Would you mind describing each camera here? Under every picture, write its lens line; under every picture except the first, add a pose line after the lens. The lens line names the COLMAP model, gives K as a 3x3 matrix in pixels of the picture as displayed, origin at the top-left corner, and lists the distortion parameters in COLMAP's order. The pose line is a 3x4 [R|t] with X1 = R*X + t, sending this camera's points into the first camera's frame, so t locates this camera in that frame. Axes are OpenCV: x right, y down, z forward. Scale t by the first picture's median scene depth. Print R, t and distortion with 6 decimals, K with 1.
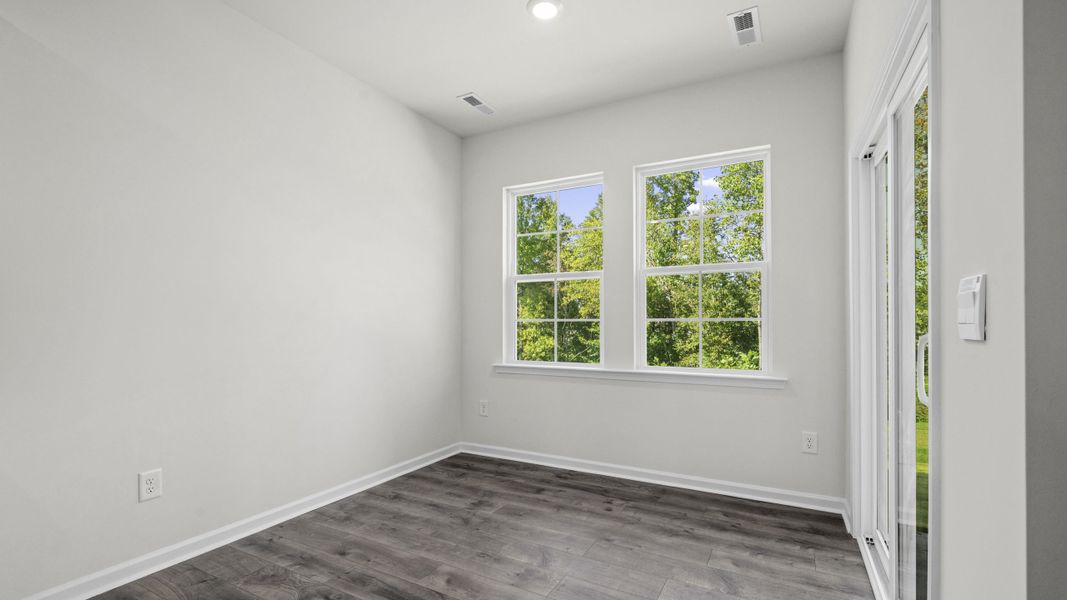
lens RADIAL K [[479.3, 0, 538.6], [0, 479.3, 305.2], [0, 0, 1]] dist [0.001815, 0.000070]
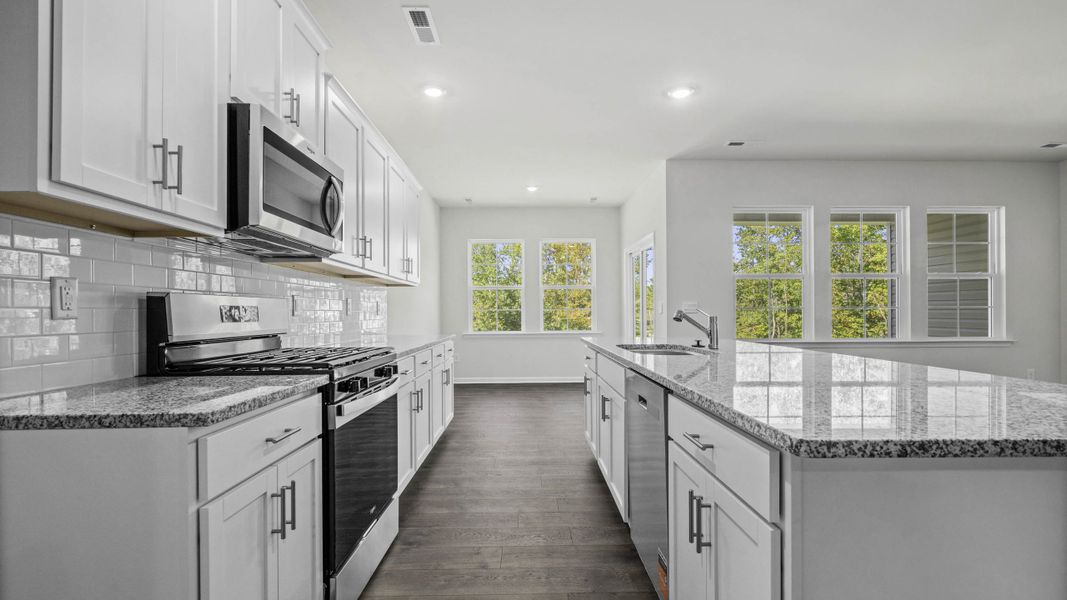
lens RADIAL K [[479.3, 0, 538.6], [0, 479.3, 305.2], [0, 0, 1]] dist [0.001815, 0.000070]
pose [[0.872826, 0.022196, 0.487526, -0.755228], [-0.035202, 0.999226, 0.017529, -0.030134], [-0.486760, -0.032462, 0.872932, -0.801939]]
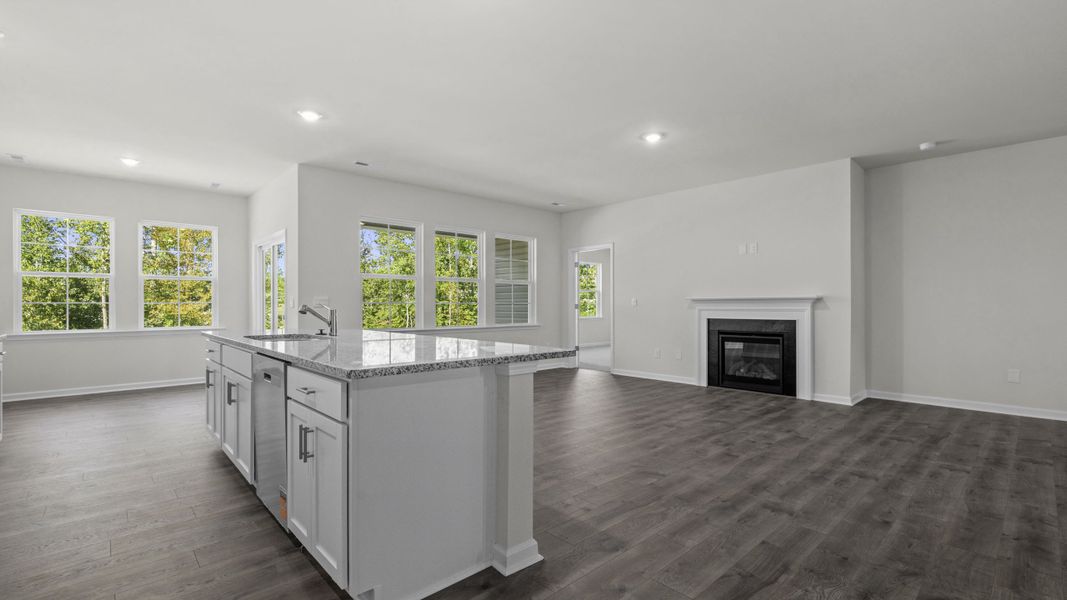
lens RADIAL K [[479.3, 0, 538.6], [0, 479.3, 305.2], [0, 0, 1]] dist [0.001815, 0.000070]
pose [[0.340968, 0.018495, 0.939893, -0.883486], [-0.049367, 0.998779, -0.001745, -0.035525], [-0.938778, -0.045804, 0.341465, -0.962080]]
